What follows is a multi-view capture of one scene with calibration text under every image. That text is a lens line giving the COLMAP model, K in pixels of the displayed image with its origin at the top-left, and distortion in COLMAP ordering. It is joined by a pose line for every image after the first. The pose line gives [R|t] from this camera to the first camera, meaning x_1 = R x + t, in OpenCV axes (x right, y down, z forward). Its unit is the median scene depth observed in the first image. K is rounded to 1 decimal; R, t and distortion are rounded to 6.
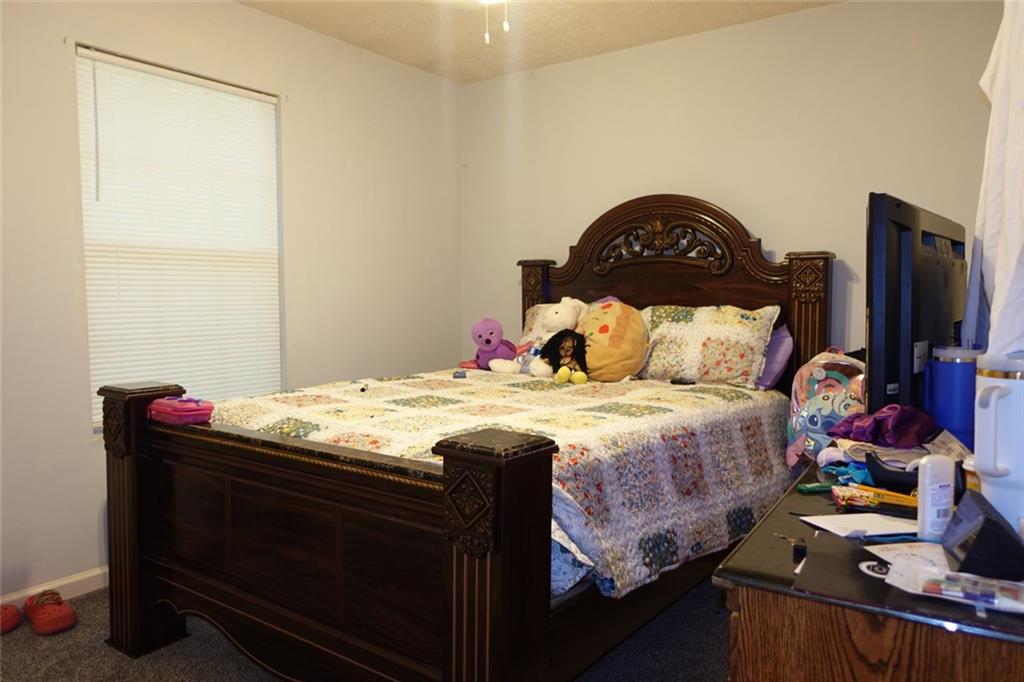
lens RADIAL K [[705.9, 0, 511.8], [0, 705.9, 341.2], [0, 0, 1]] dist [0.008957, -0.001747]
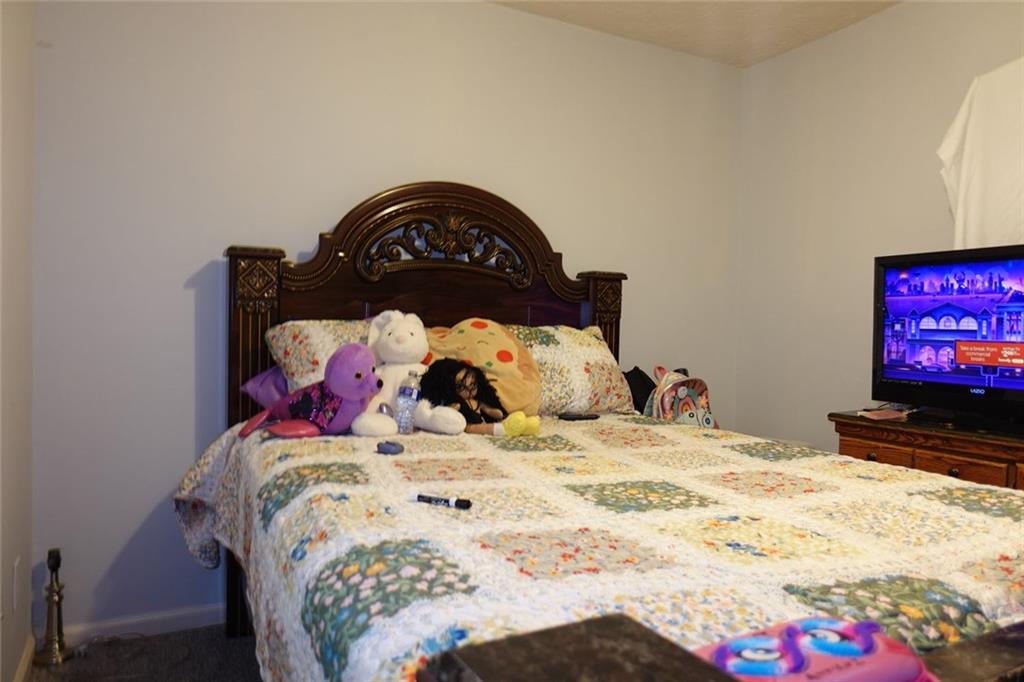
lens RADIAL K [[705.9, 0, 511.7], [0, 705.9, 338.6], [0, 0, 1]] dist [0.008957, -0.001747]
pose [[0.444179, -0.008853, 0.895895, -0.517998], [0.037302, 0.999267, -0.008619, -0.028704], [-0.895161, 0.037247, 0.444183, 0.666855]]
